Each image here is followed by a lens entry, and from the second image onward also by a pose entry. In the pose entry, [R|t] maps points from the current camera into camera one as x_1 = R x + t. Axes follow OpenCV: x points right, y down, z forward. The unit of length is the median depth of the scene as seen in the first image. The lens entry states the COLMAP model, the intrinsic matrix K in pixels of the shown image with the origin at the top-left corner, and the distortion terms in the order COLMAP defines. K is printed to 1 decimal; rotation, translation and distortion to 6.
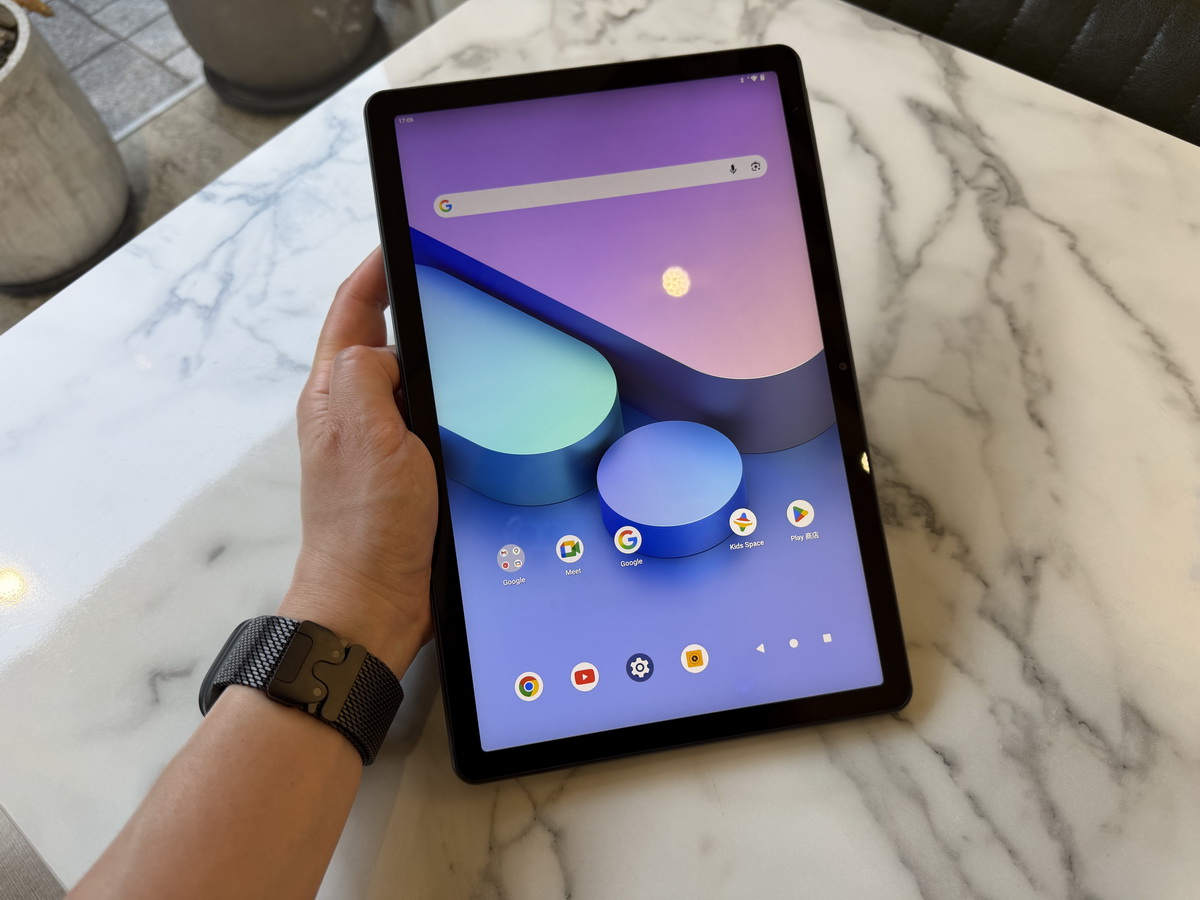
lens RADIAL K [[880.7, 0, 600.0], [0, 880.7, 450.0], [0, 0, 1]] dist [-0.032721, 0.004780]
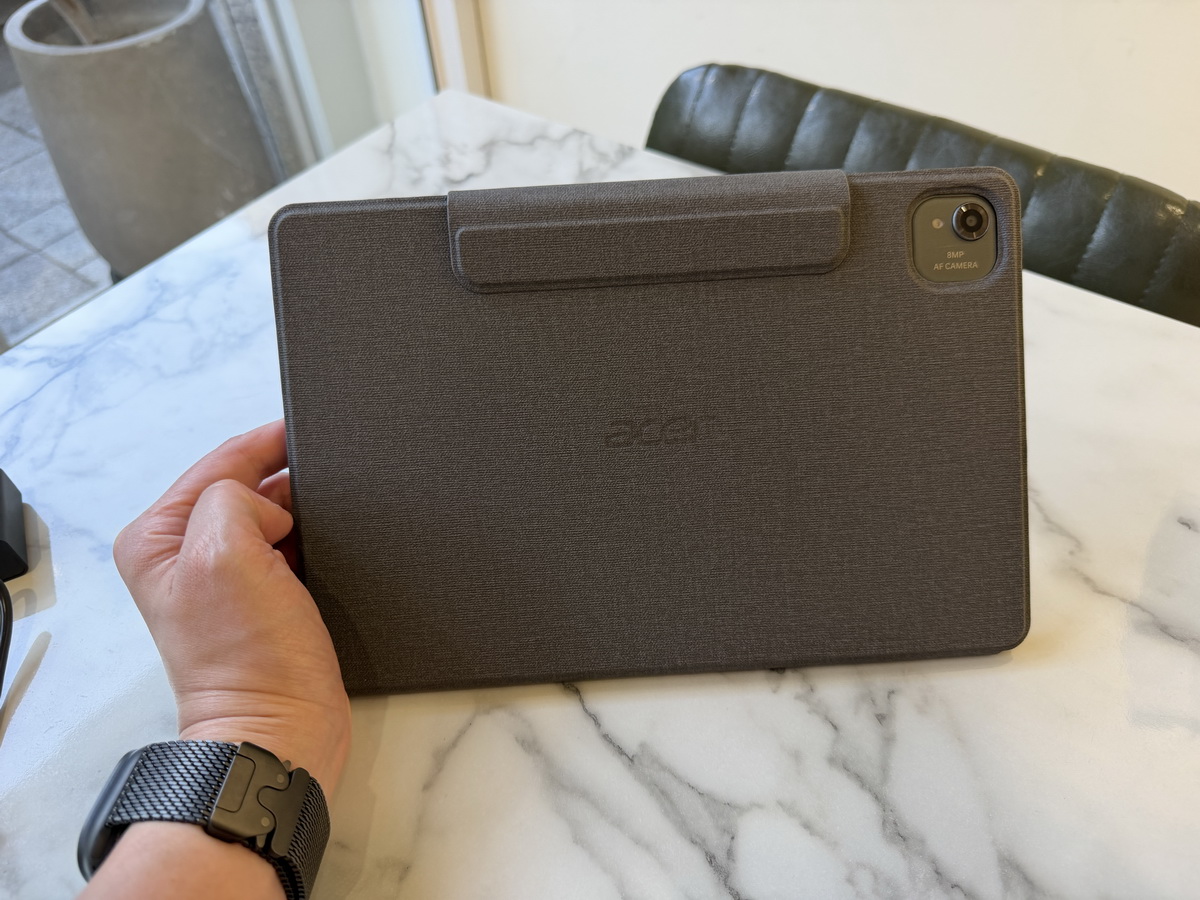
lens RADIAL K [[880.7, 0, 600.0], [0, 880.7, 450.0], [0, 0, 1]] dist [-0.032721, 0.004780]
pose [[0.996281, -0.048127, 0.071473, 0.121958], [0.062106, 0.976054, -0.208476, 0.039582], [-0.059728, 0.212139, 0.975412, 0.078708]]
